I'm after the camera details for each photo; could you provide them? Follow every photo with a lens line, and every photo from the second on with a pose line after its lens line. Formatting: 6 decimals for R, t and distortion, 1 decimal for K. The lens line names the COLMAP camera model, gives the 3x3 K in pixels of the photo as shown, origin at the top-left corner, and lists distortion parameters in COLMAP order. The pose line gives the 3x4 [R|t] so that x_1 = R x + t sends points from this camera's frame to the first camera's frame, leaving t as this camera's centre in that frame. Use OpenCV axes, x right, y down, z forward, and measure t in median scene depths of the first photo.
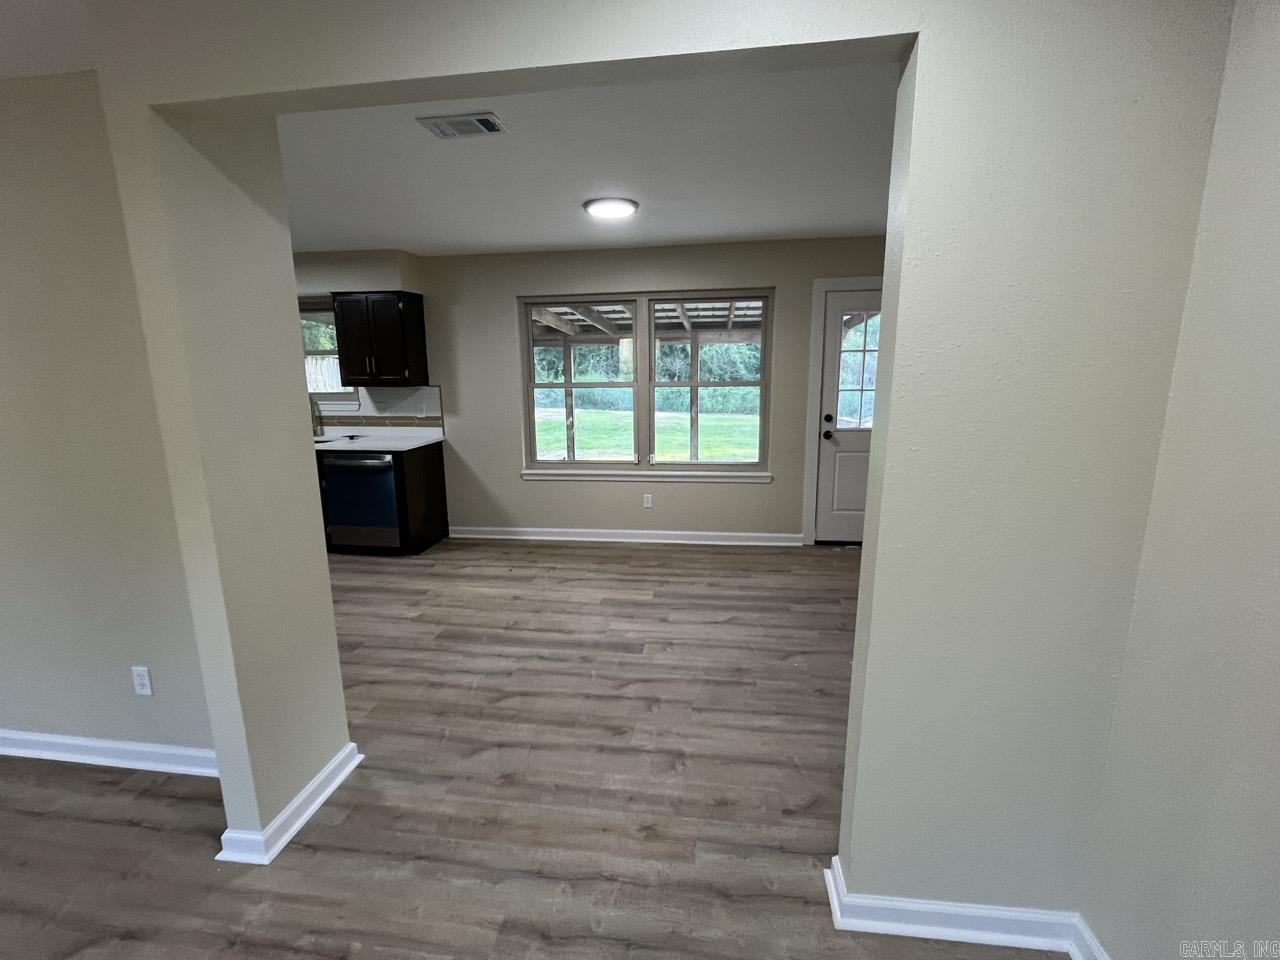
lens RADIAL K [[565.8, 0, 636.8], [0, 565.8, 477.3], [0, 0, 1]] dist [-0.002764, -0.000597]
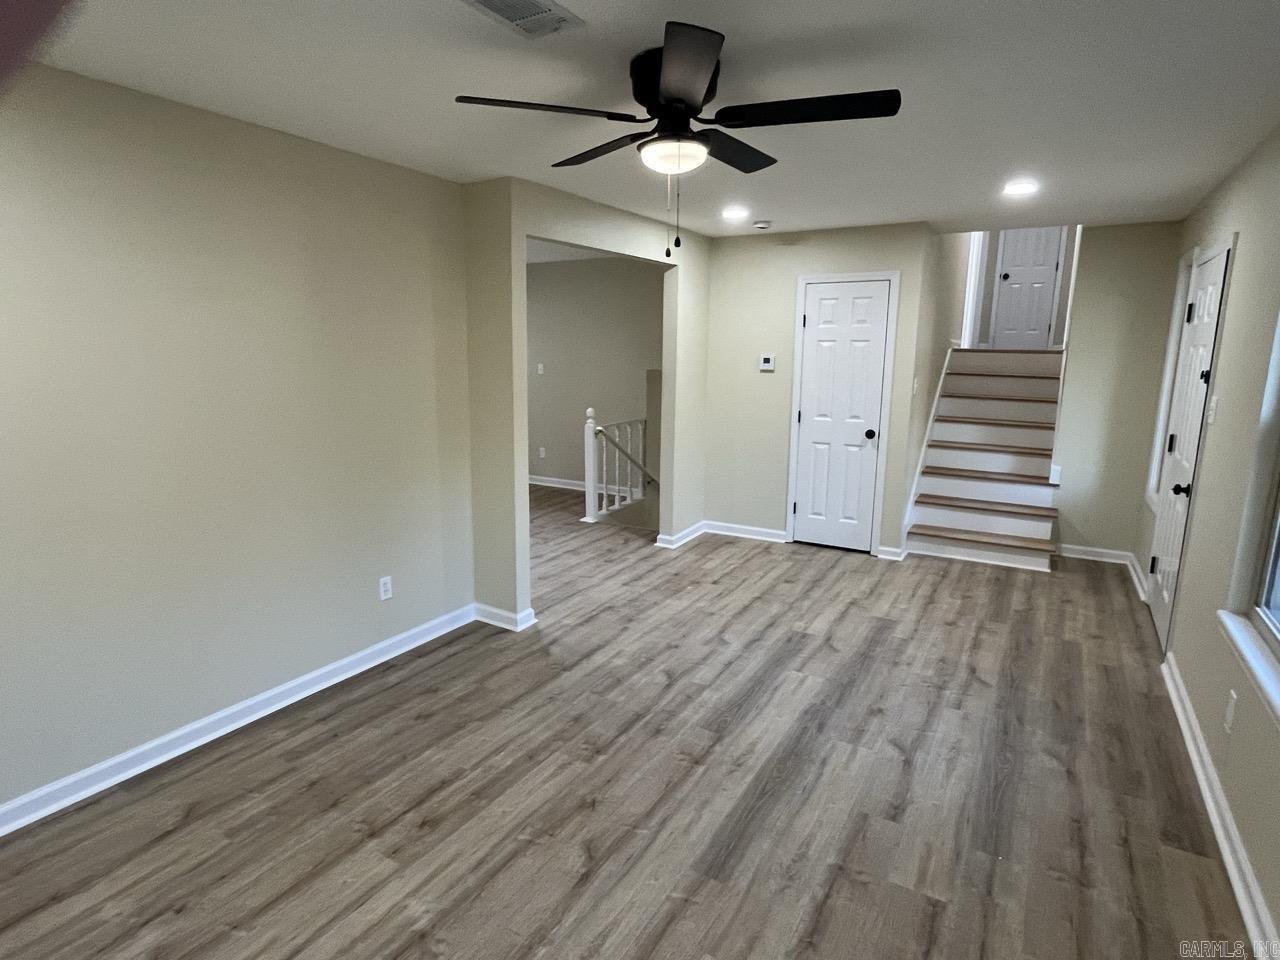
lens RADIAL K [[690.4, 0, 635.4], [0, 690.4, 477.0], [0, 0, 1]] dist [0.002187, -0.002781]
pose [[0.390618, -0.155350, 0.907350, -1.272518], [0.166432, 0.981333, 0.096367, 0.027571], [-0.905383, 0.113370, 0.409181, -0.138805]]
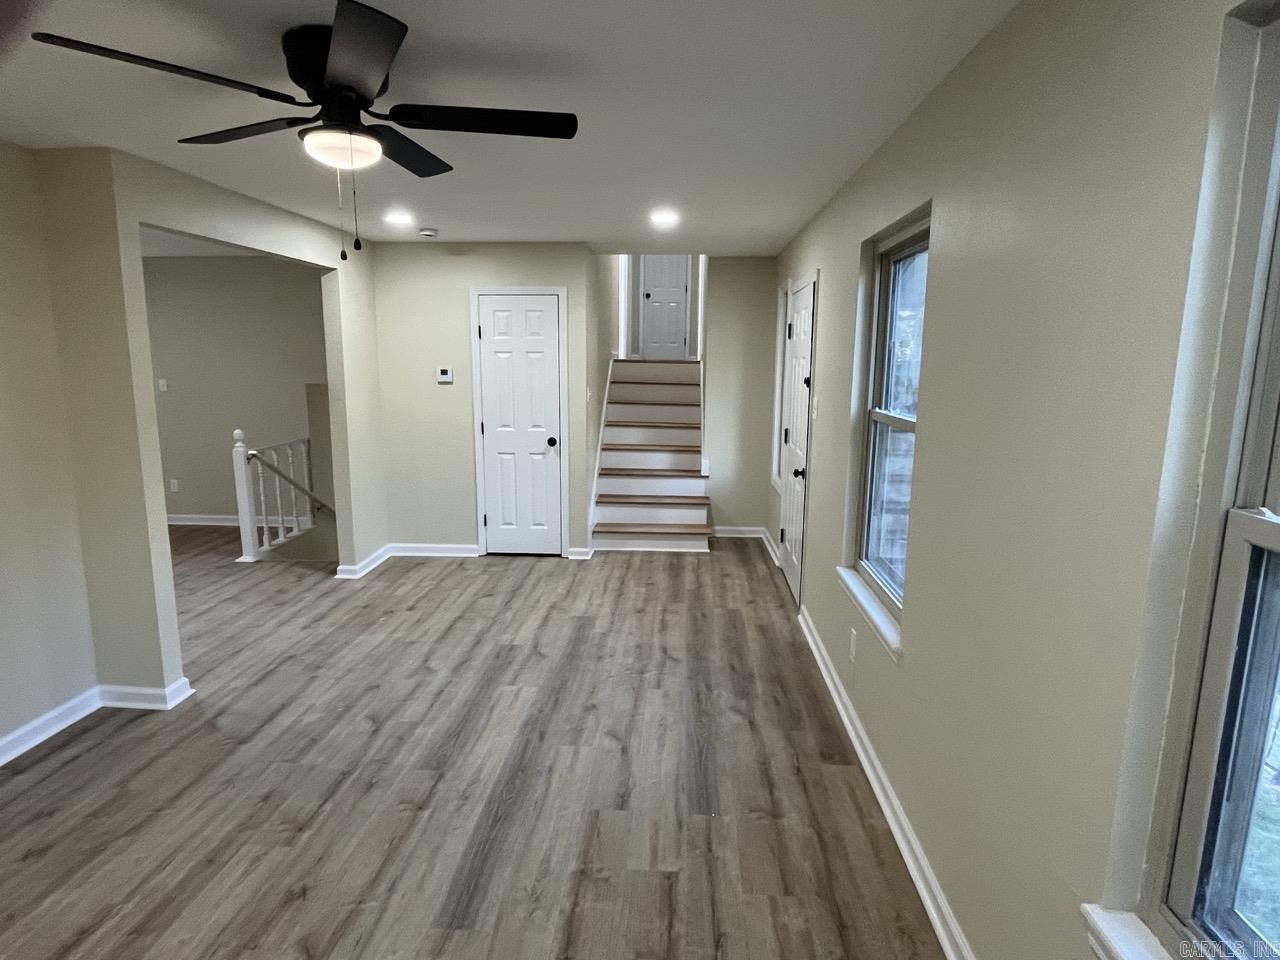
lens RADIAL K [[690.4, 0, 635.4], [0, 690.4, 477.0], [0, 0, 1]] dist [0.002187, -0.002781]
pose [[-0.070587, -0.155669, 0.985284, -1.260395], [0.188716, 0.967826, 0.166431, 0.018811], [-0.979492, 0.197686, -0.038939, -0.106640]]
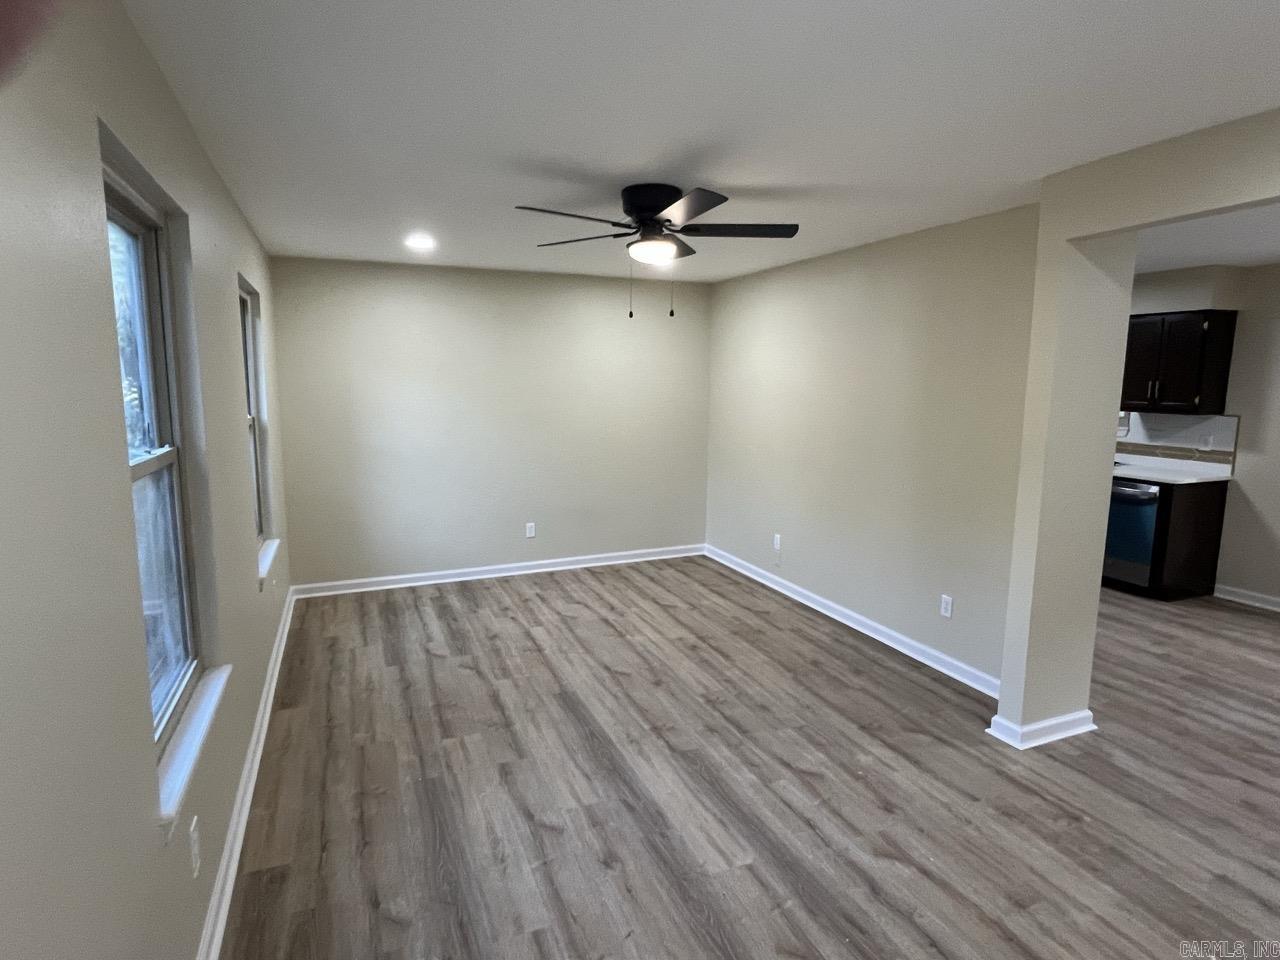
lens RADIAL K [[696.4, 0, 638.0], [0, 696.4, 475.3], [0, 0, 1]] dist [-0.001370, -0.001602]
pose [[0.512321, 0.132187, -0.848560, 0.115498], [-0.181053, 0.982500, 0.043741, 0.058555], [0.839492, 0.131225, 0.527288, -0.397656]]
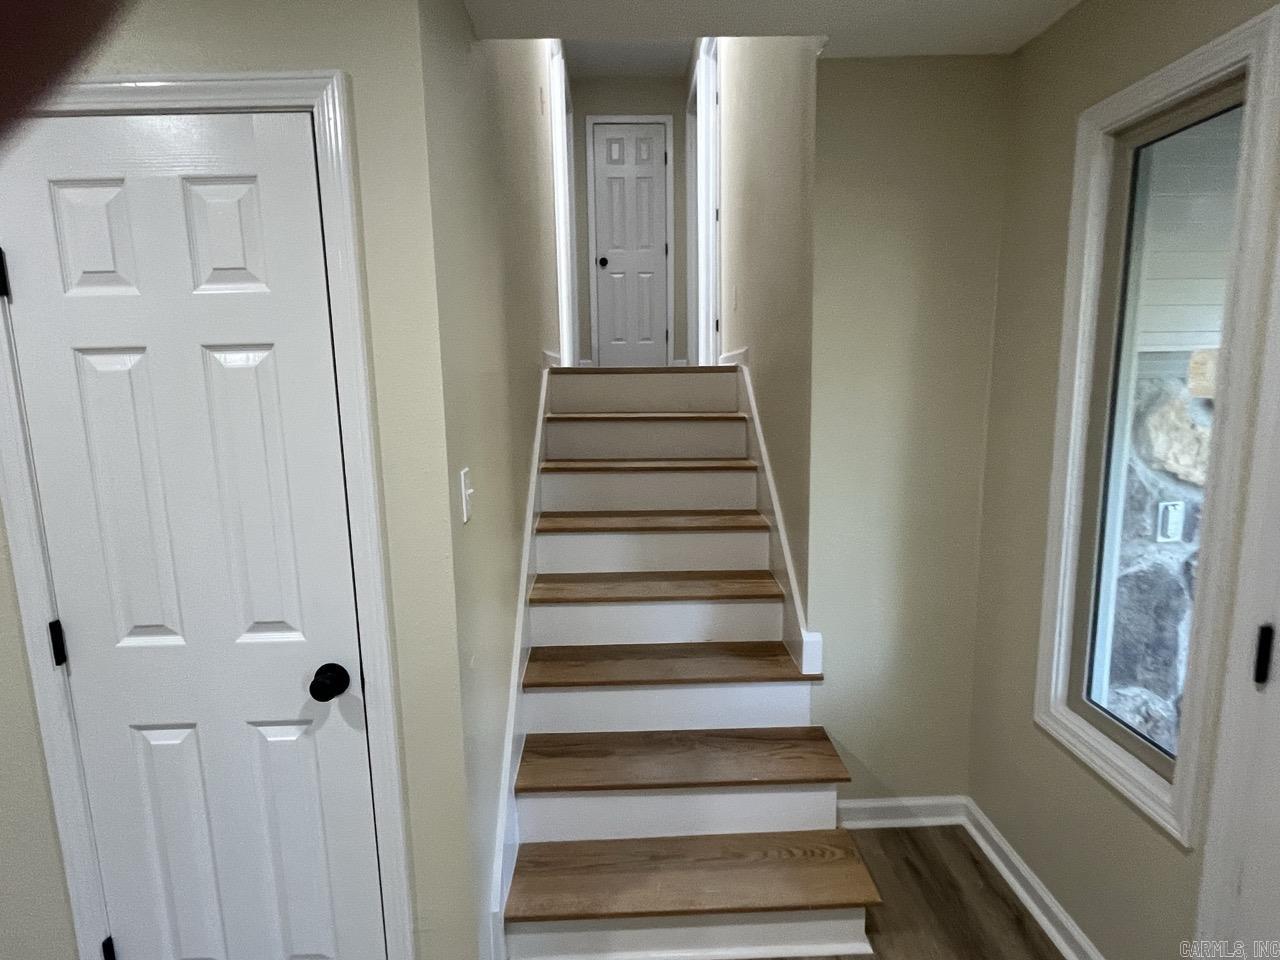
lens RADIAL K [[669.7, 0, 643.9], [0, 669.7, 475.7], [0, 0, 1]] dist [-0.000879, -0.000511]
pose [[-0.175118, -0.142698, 0.974151, -0.127596], [0.210937, 0.961028, 0.178695, 0.014739], [-0.961686, 0.236777, -0.138193, -0.152623]]
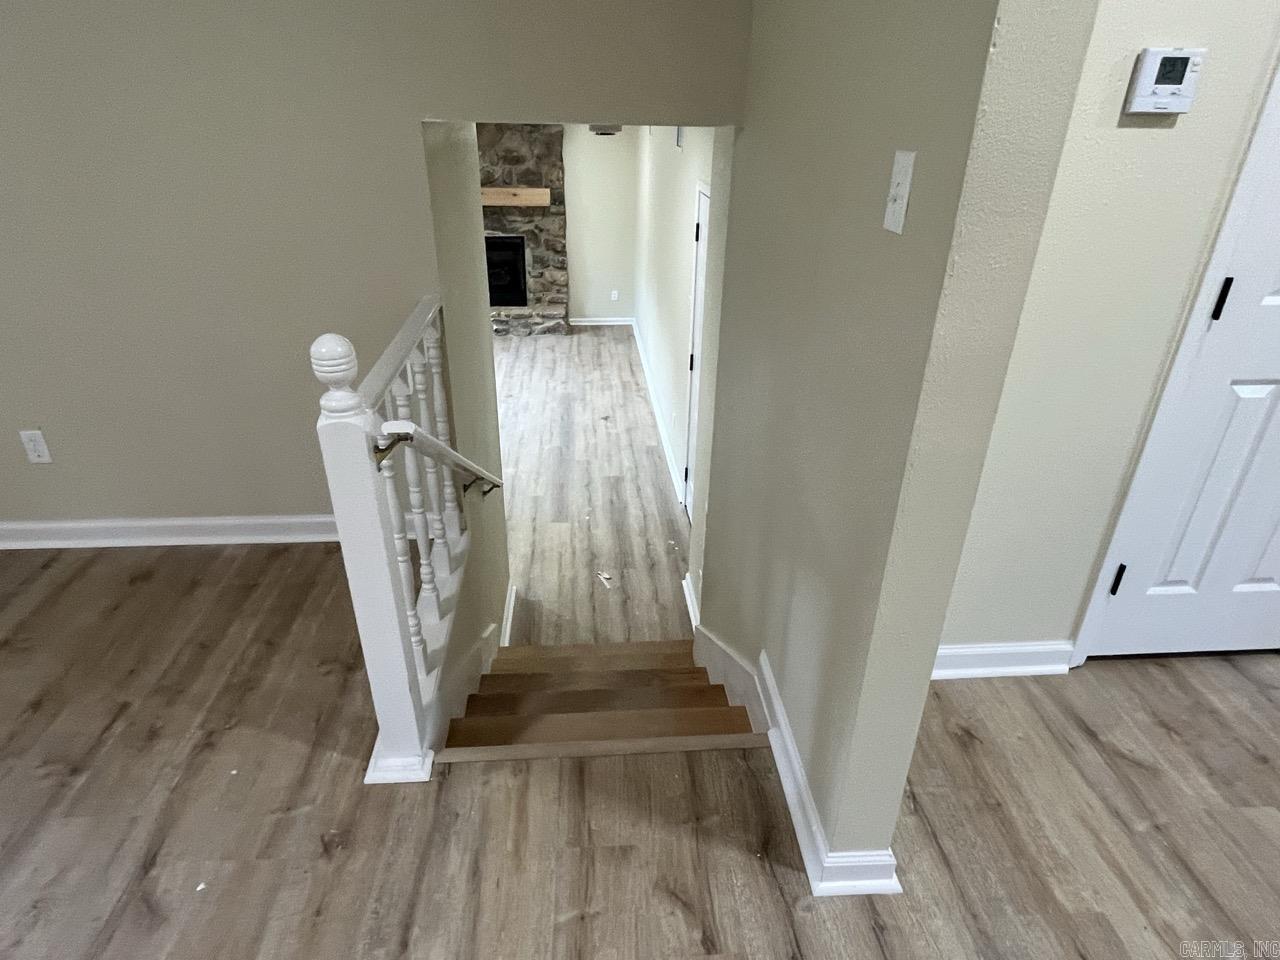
lens RADIAL K [[740.1, 0, 634.6], [0, 740.1, 480.0], [0, 0, 1]] dist [-0.001187, -0.000120]
pose [[-0.199283, -0.442355, 0.874419, -0.081170], [0.179102, 0.860845, 0.476306, -0.081191], [-0.963436, 0.251530, -0.092325, 0.568825]]
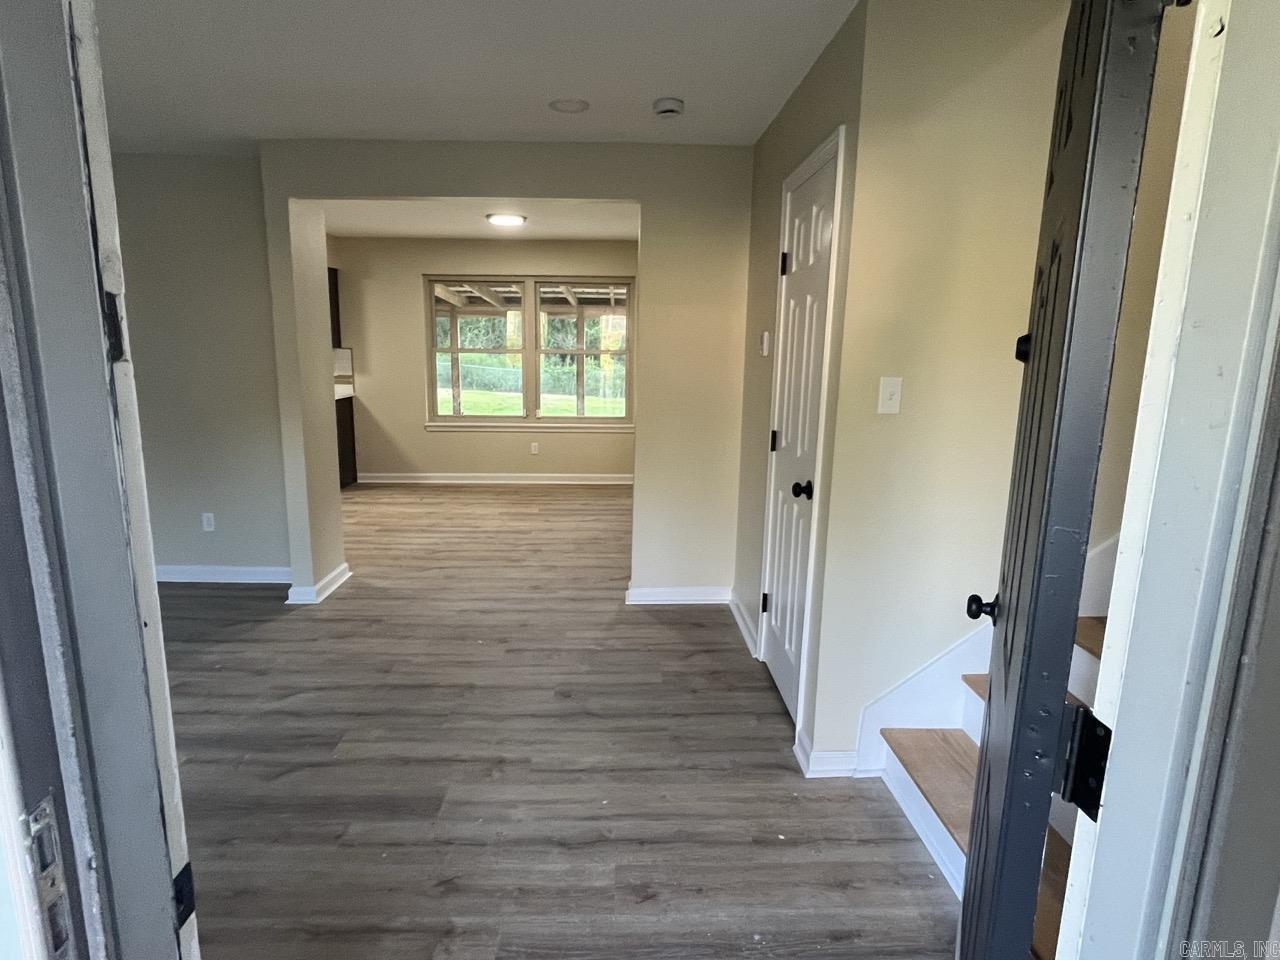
lens RADIAL K [[690.4, 0, 635.4], [0, 690.4, 477.0], [0, 0, 1]] dist [0.002187, -0.002781]
pose [[0.986948, -0.003875, 0.160992, -0.008087], [0.004703, 0.999978, -0.004765, 0.152795], [-0.160970, 0.005460, 0.986944, -0.666330]]
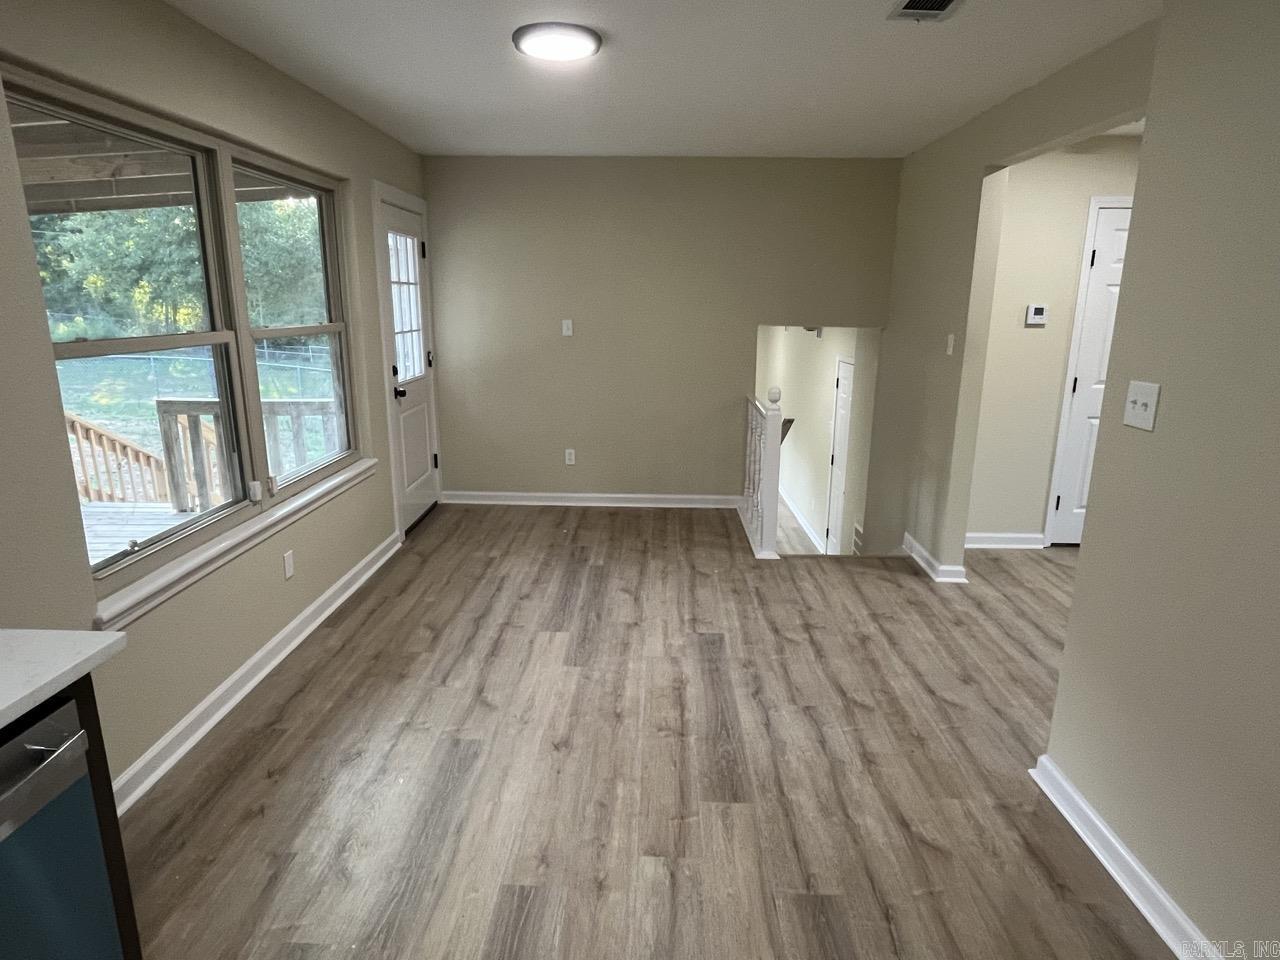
lens RADIAL K [[740.1, 0, 634.6], [0, 740.1, 480.0], [0, 0, 1]] dist [-0.001187, -0.000120]
pose [[-0.107156, -0.222835, 0.968949, -0.891983], [0.185236, 0.953023, 0.239657, -0.183910], [-0.976834, 0.205165, -0.060845, 0.998384]]
